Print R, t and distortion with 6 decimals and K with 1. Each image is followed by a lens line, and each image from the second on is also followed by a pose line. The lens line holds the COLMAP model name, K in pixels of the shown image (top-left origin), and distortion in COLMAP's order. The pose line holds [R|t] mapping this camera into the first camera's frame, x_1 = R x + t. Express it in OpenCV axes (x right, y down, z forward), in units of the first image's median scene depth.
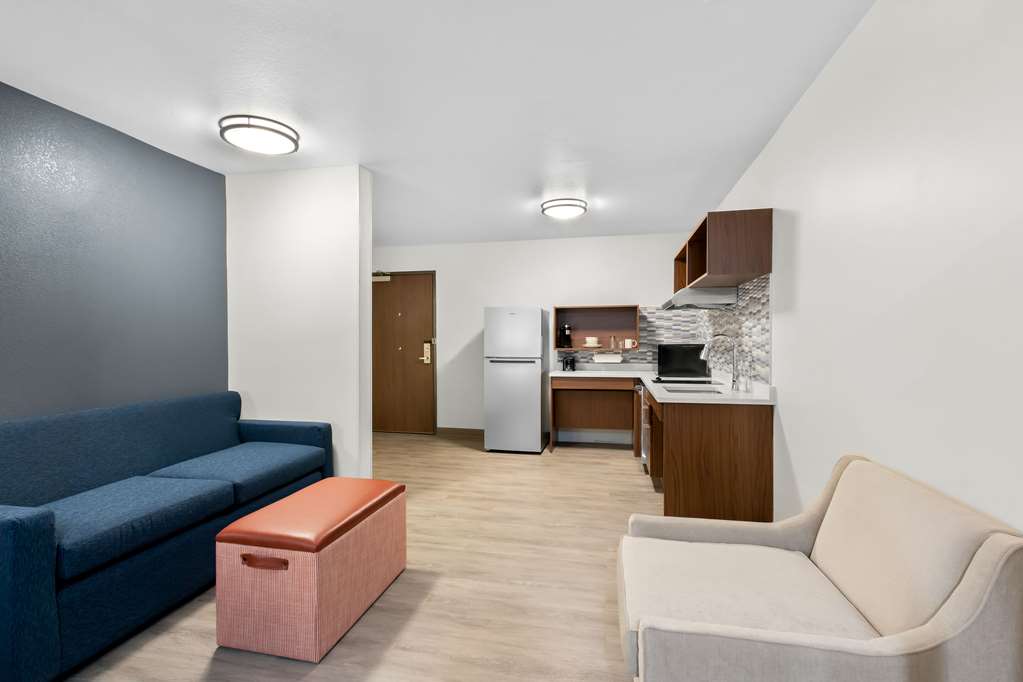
lens RADIAL K [[469.3, 0, 513.9], [0, 469.3, 358.0], [0, 0, 1]] dist [0.003970, -0.000057]
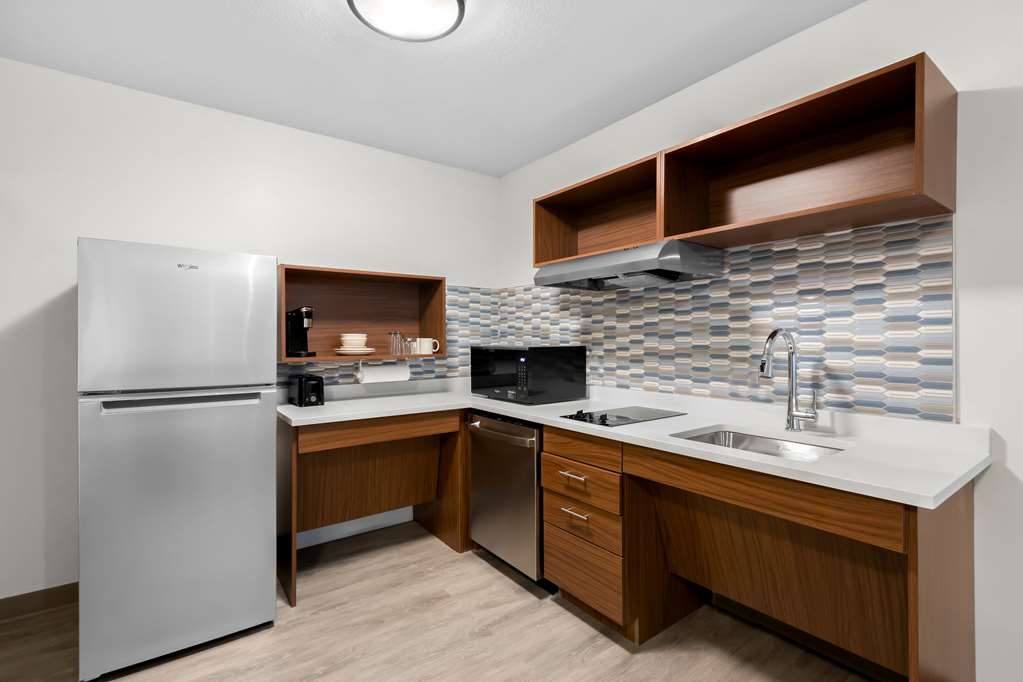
lens RADIAL K [[469.3, 0, 511.3], [0, 469.3, 343.6], [0, 0, 1]] dist [0.003970, -0.000057]
pose [[0.666770, -0.005597, 0.745243, -0.103406], [0.027551, 0.999473, -0.017144, -0.021185], [-0.744754, 0.031964, 0.666573, 0.559817]]
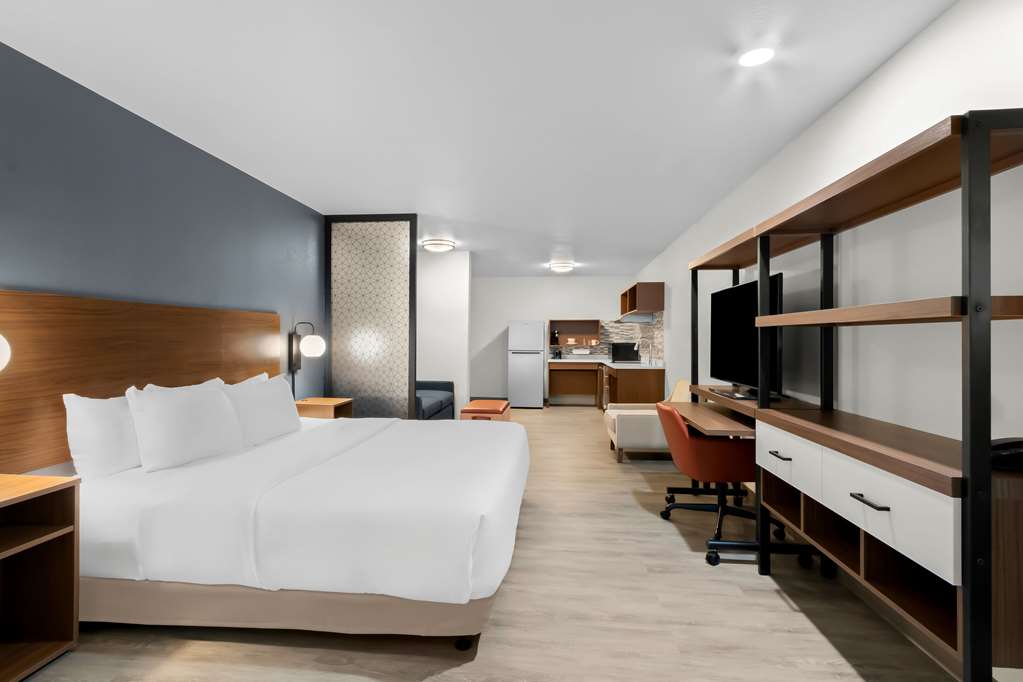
lens RADIAL K [[469.3, 0, 508.4], [0, 469.3, 339.2], [0, 0, 1]] dist [0.003970, -0.000057]
pose [[0.994621, 0.007375, 0.103321, -0.230580], [-0.003215, 0.999179, -0.040373, 0.026273], [-0.103534, 0.039824, 0.993828, -0.625507]]
